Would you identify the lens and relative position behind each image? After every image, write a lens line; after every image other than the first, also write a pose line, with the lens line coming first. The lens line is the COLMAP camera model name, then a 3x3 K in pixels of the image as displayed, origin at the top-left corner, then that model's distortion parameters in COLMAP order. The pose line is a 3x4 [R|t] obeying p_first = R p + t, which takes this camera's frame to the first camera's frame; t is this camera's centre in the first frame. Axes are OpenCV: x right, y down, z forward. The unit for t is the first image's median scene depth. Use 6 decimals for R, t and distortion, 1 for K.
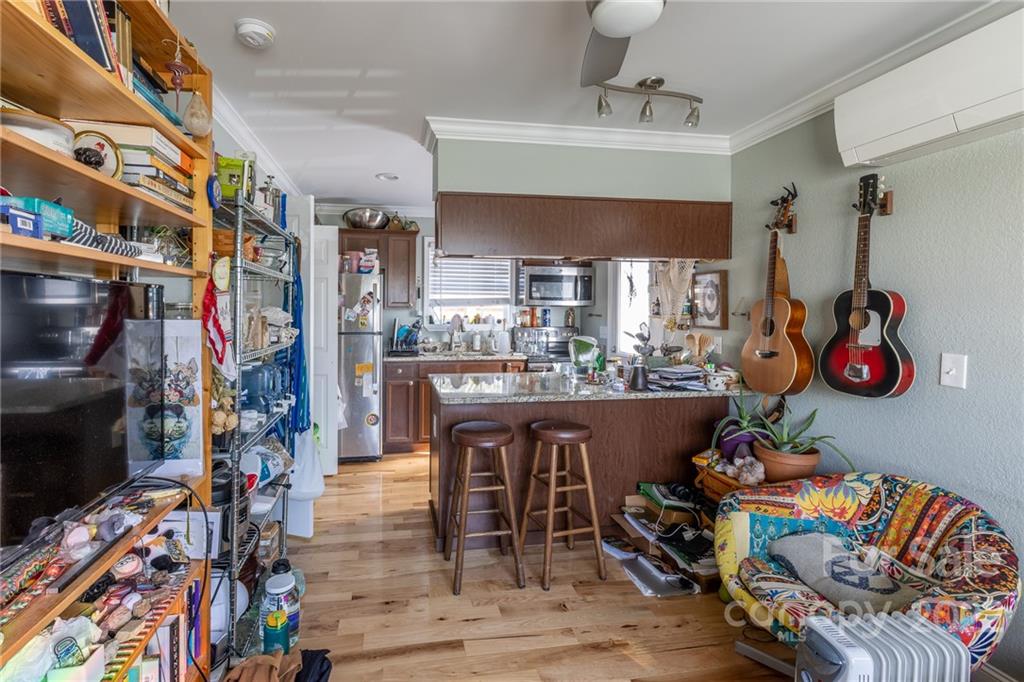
lens RADIAL K [[473.2, 0, 511.8], [0, 473.2, 311.4], [0, 0, 1]] dist [0.000275, 0.000029]
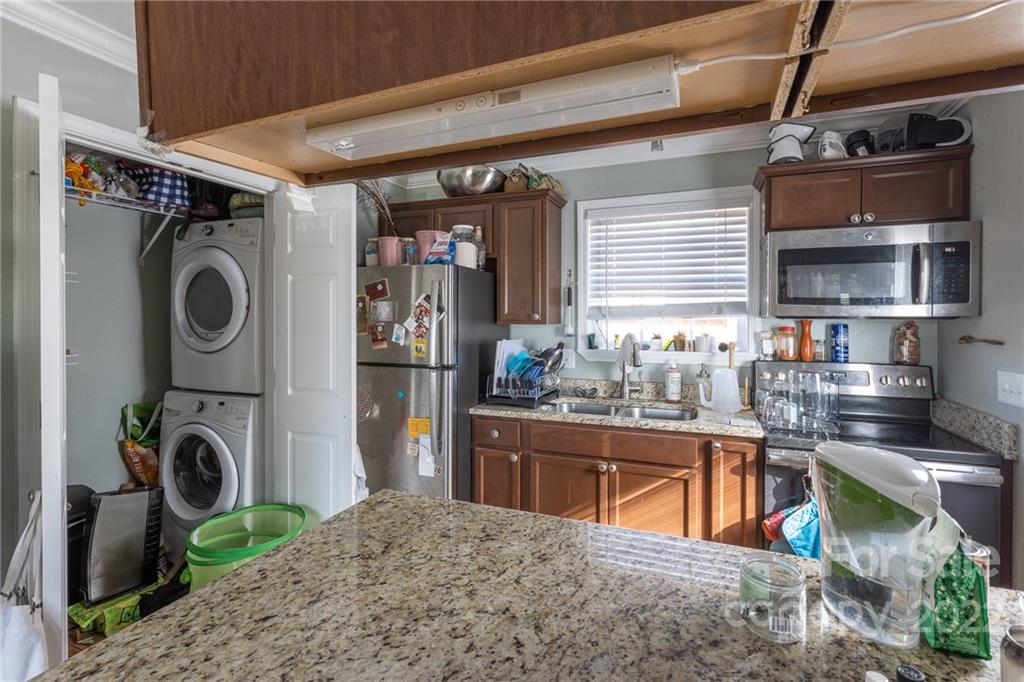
lens RADIAL K [[473.2, 0, 511.8], [0, 473.2, 311.4], [0, 0, 1]] dist [0.000275, 0.000029]
pose [[0.806905, -0.008704, -0.590618, 0.095925], [-0.002156, 0.999841, -0.017680, -0.008944], [0.590678, 0.015540, 0.806758, 0.459589]]
